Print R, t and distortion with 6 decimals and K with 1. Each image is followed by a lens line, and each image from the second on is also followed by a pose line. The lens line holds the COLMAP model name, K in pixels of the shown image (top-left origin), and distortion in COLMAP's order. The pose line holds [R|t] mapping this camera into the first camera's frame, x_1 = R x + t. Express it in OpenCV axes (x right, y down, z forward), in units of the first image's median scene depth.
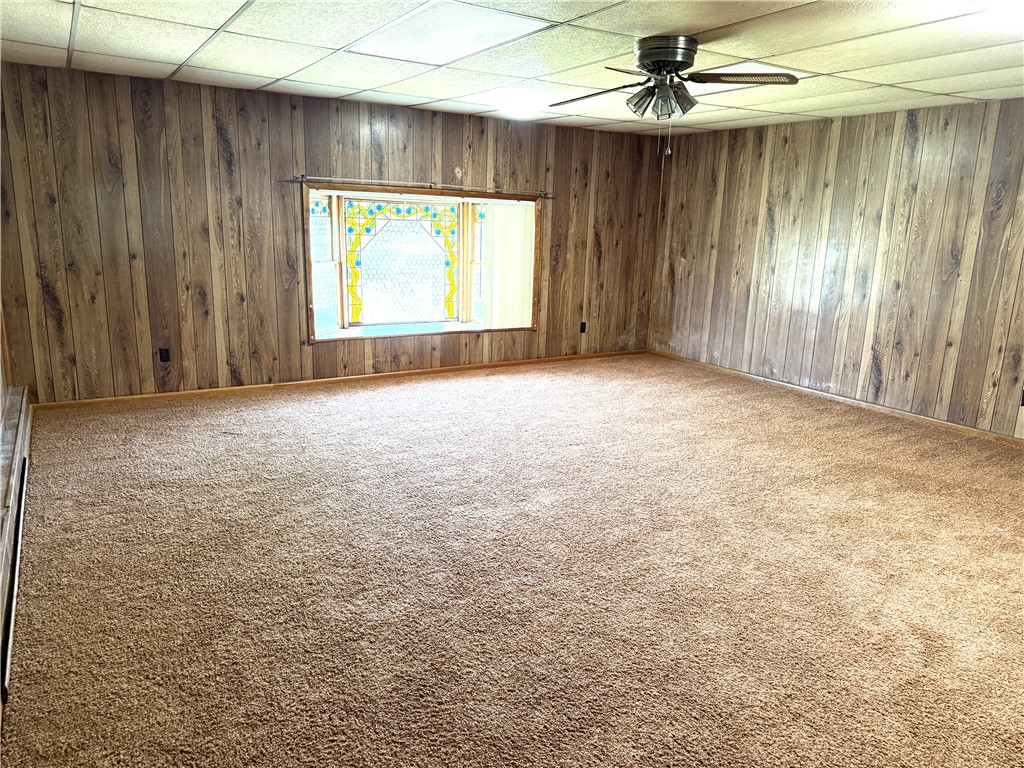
lens RADIAL K [[756.7, 0, 501.1], [0, 756.7, 383.2], [0, 0, 1]] dist [0.103126, -0.122776]
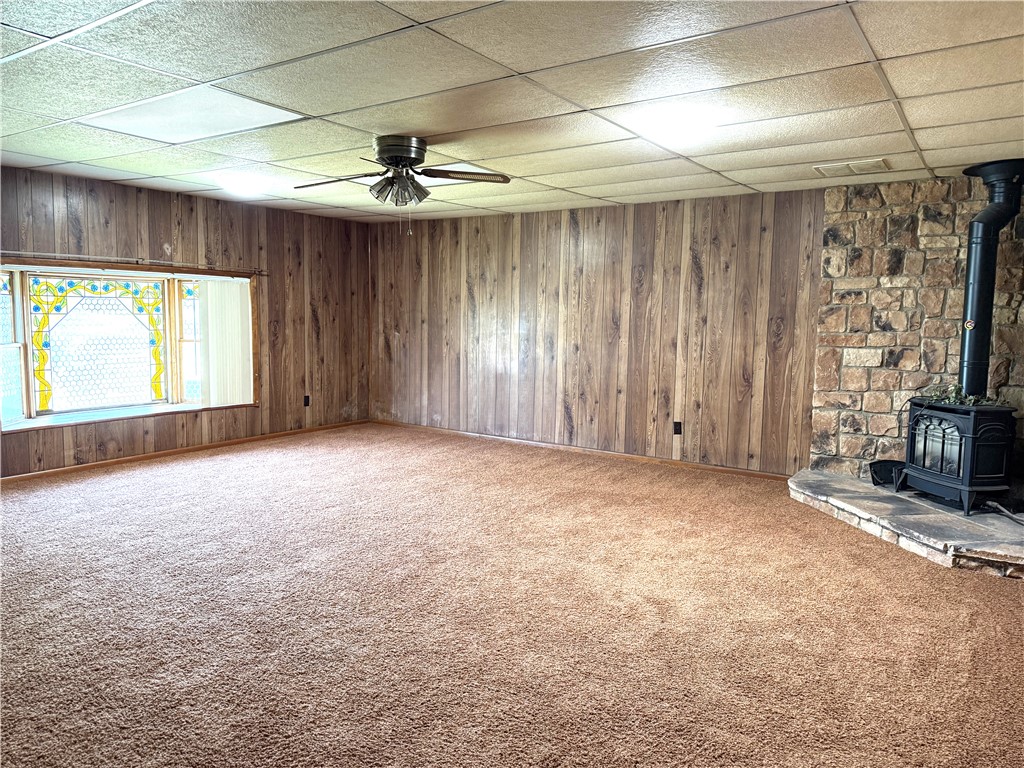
lens RADIAL K [[756.7, 0, 508.0], [0, 756.7, 382.3], [0, 0, 1]] dist [0.103126, -0.122776]
pose [[0.911290, -0.052266, 0.408435, -0.094972], [0.096907, 0.991273, -0.089367, 0.028937], [-0.400200, 0.121019, 0.908402, -0.055792]]
